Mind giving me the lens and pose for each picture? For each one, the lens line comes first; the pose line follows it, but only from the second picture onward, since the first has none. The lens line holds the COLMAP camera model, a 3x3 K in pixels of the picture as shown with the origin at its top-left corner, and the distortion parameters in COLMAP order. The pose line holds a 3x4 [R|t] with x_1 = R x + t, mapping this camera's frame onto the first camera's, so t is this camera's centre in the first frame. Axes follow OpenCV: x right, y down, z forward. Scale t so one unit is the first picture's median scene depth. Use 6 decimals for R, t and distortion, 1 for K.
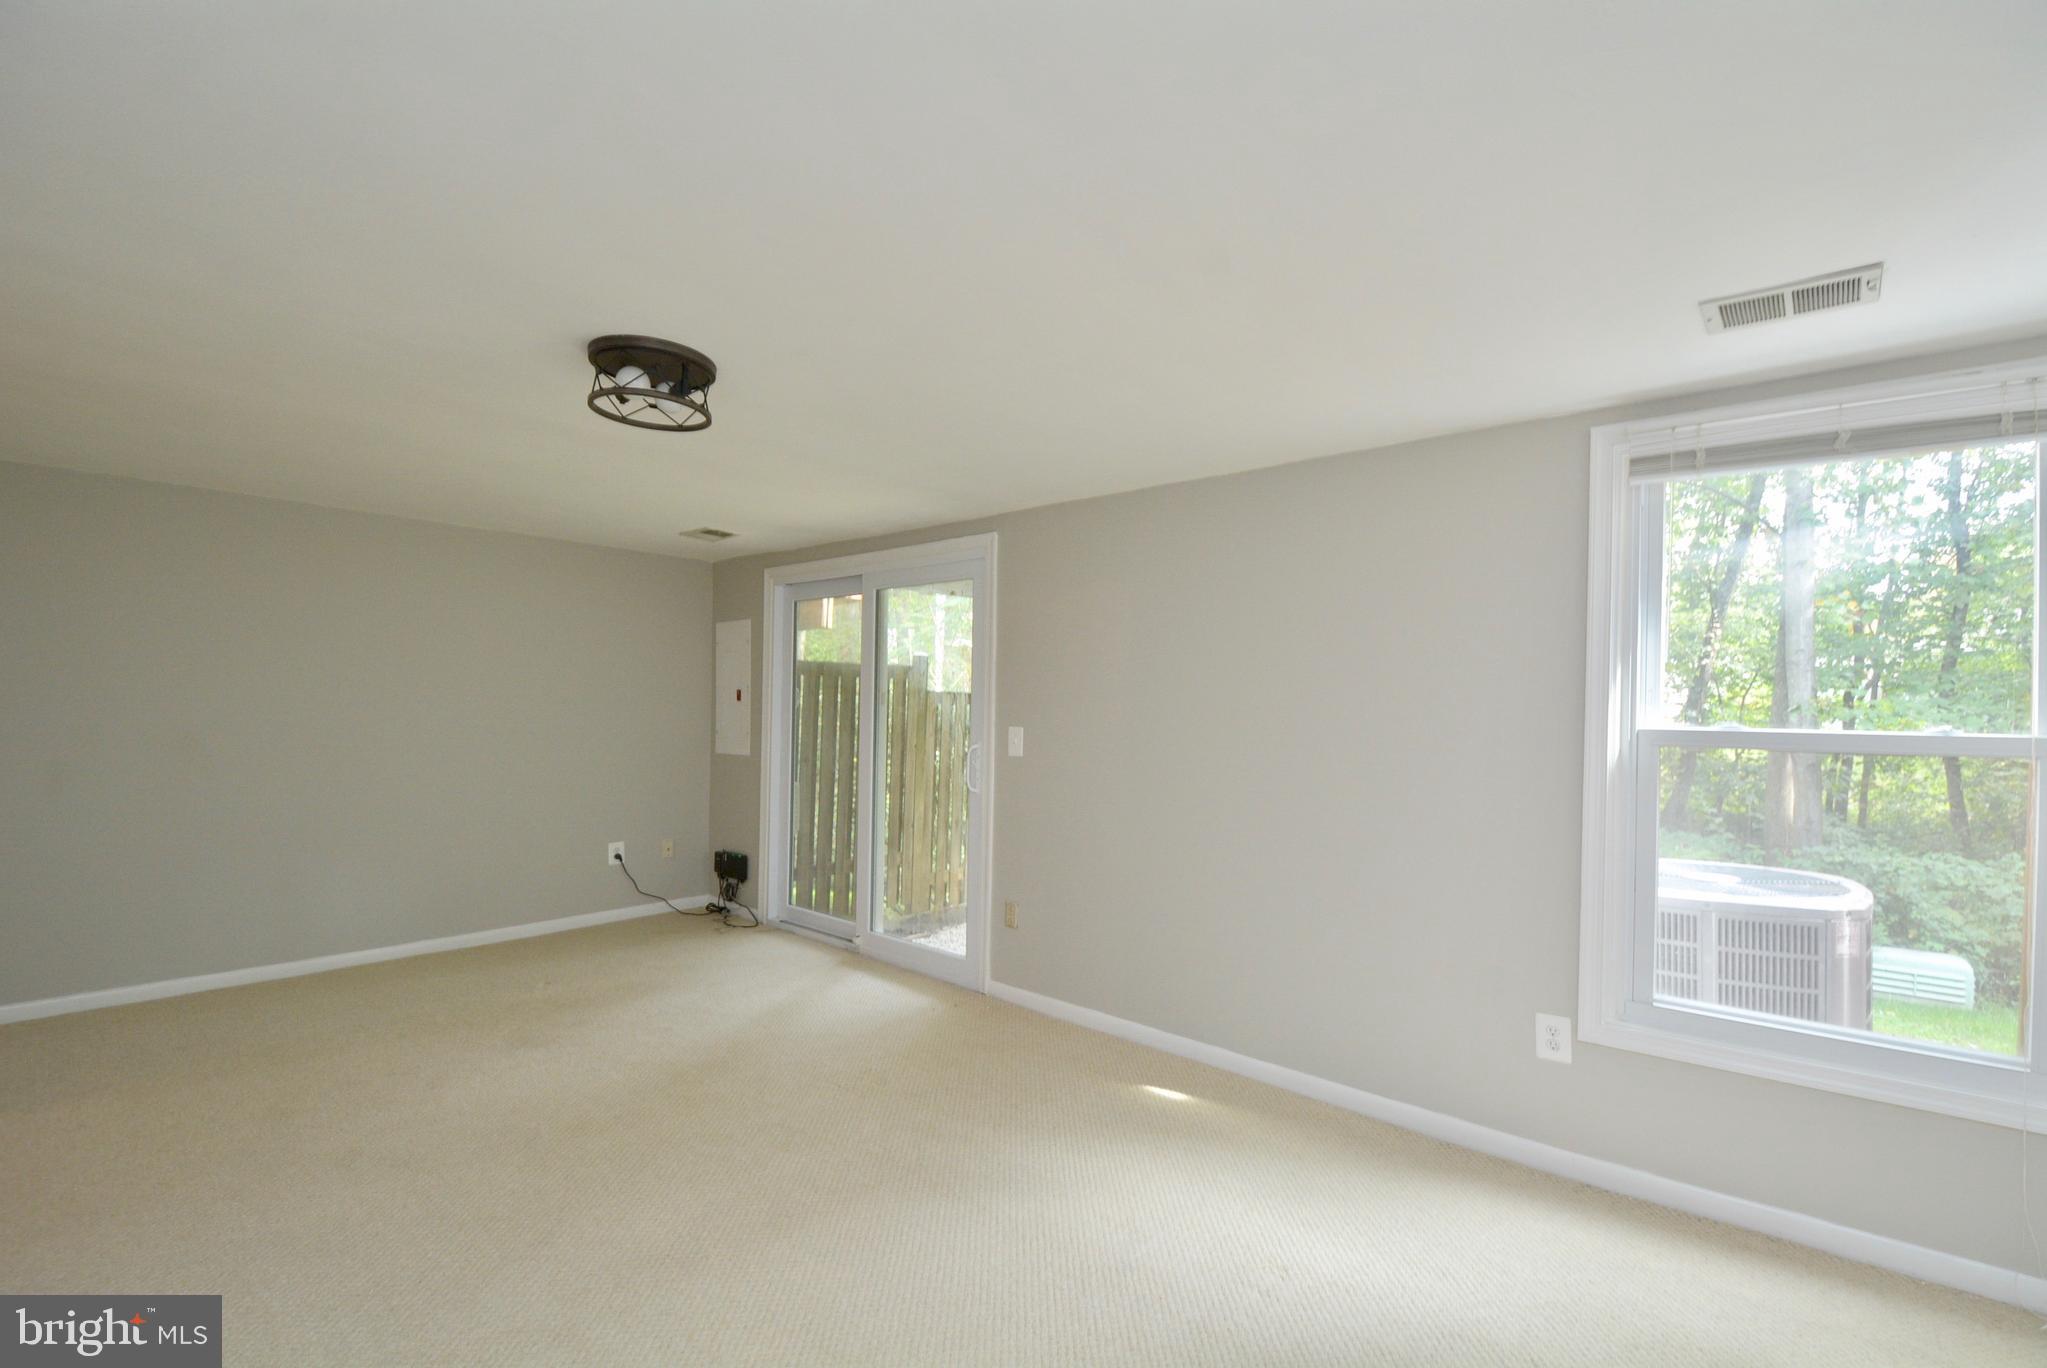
lens RADIAL K [[886.1, 0, 1045.6], [0, 886.1, 710.3], [0, 0, 1]] dist [-0.000628, -0.015918]
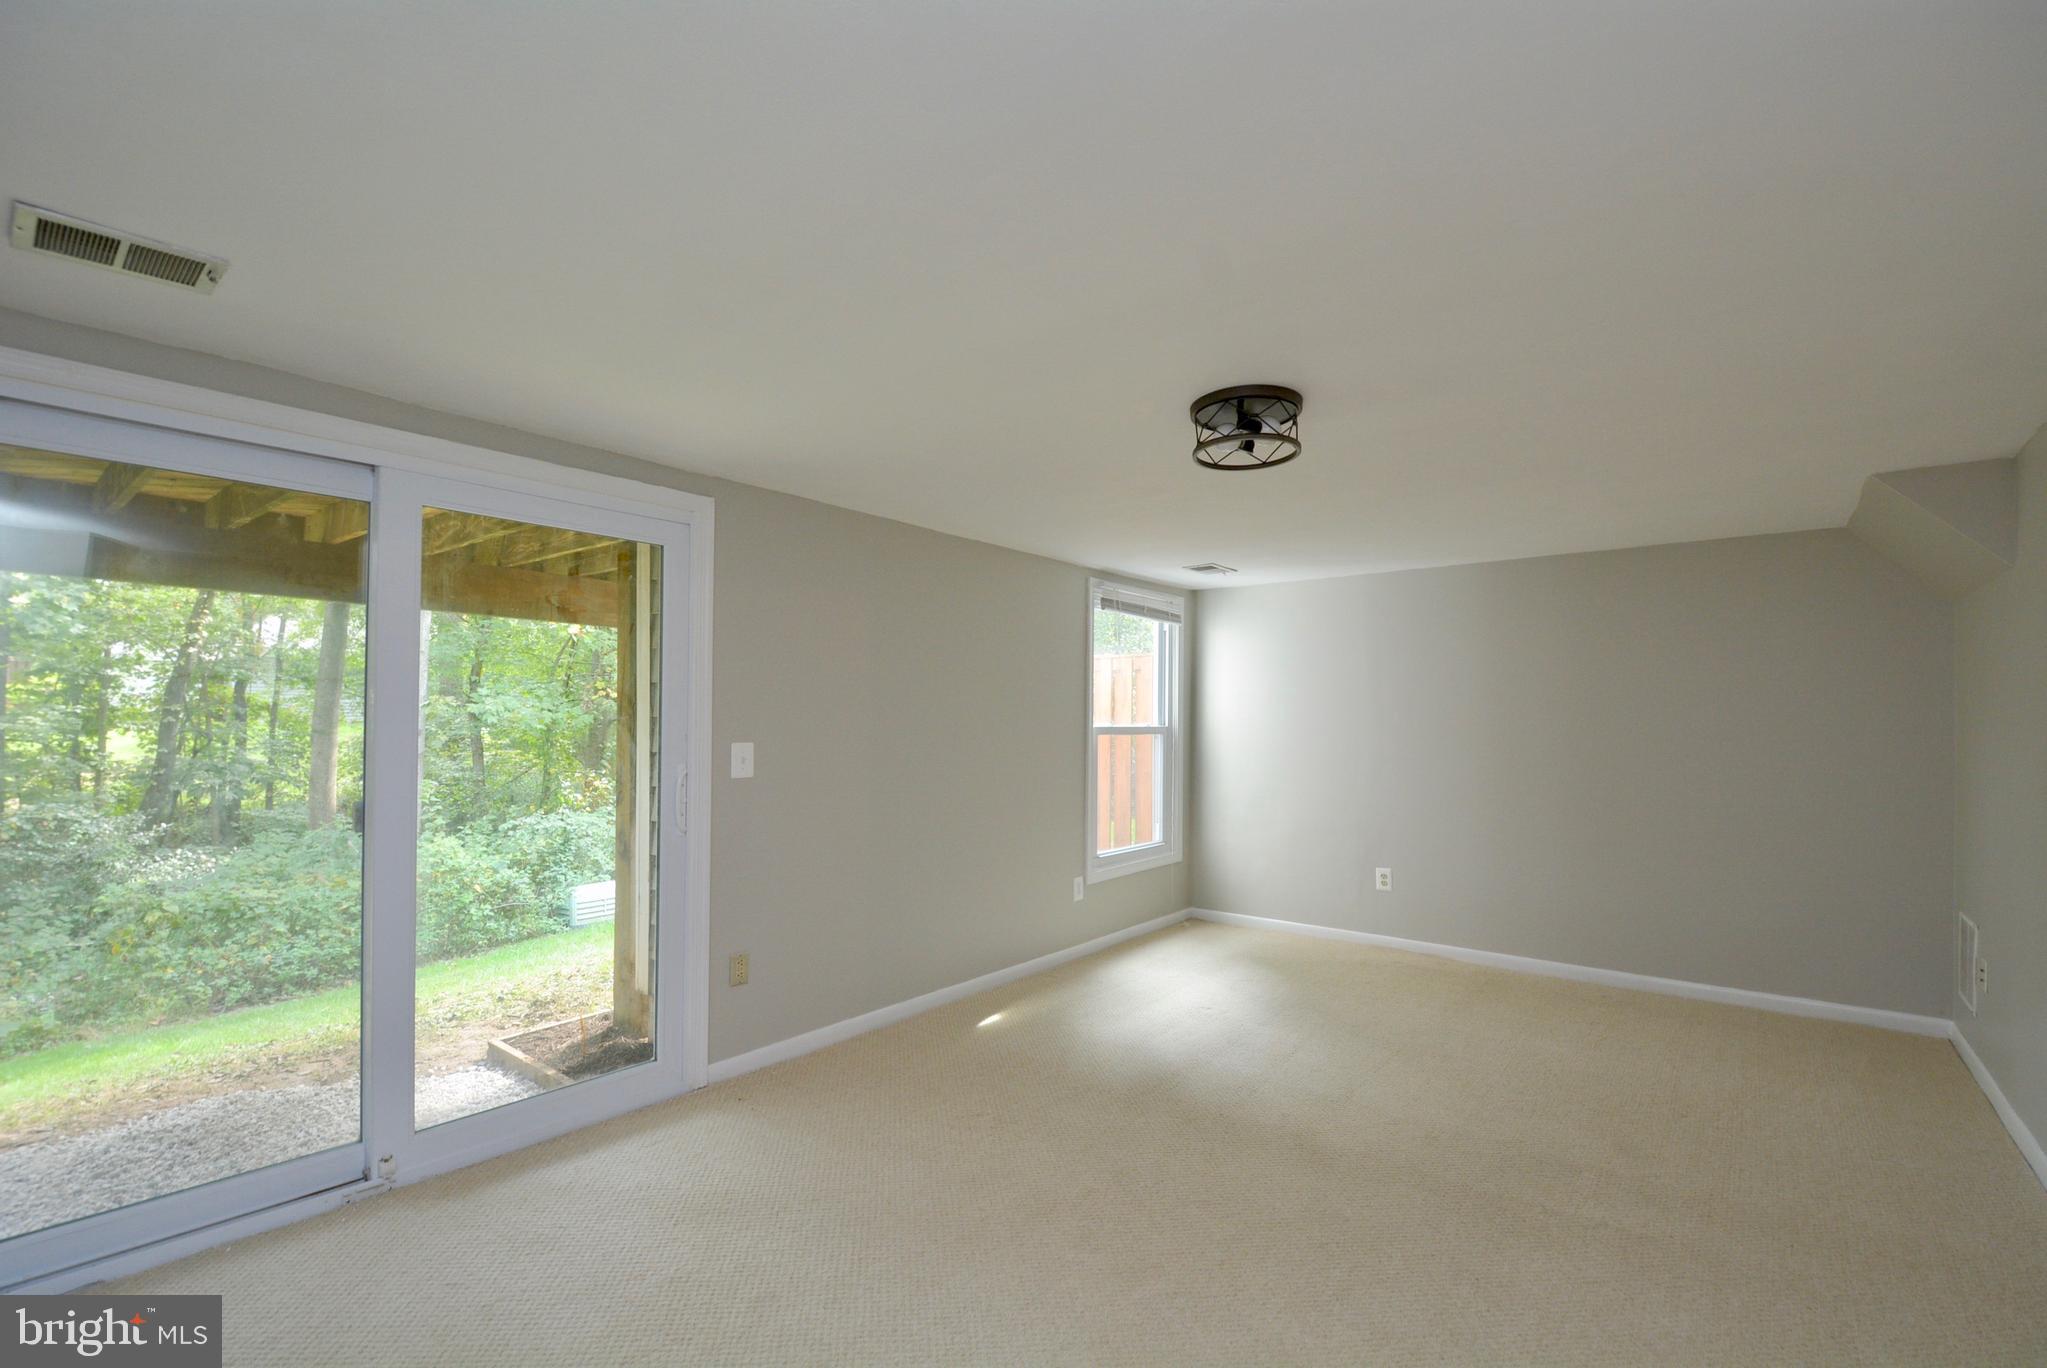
lens RADIAL K [[886.1, 0, 1045.6], [0, 886.1, 710.3], [0, 0, 1]] dist [-0.000628, -0.015918]
pose [[-0.041999, -0.005339, 0.999103, -0.880481], [-0.006979, 0.999963, 0.005050, -0.017951], [-0.999093, -0.006761, -0.042035, 0.751422]]
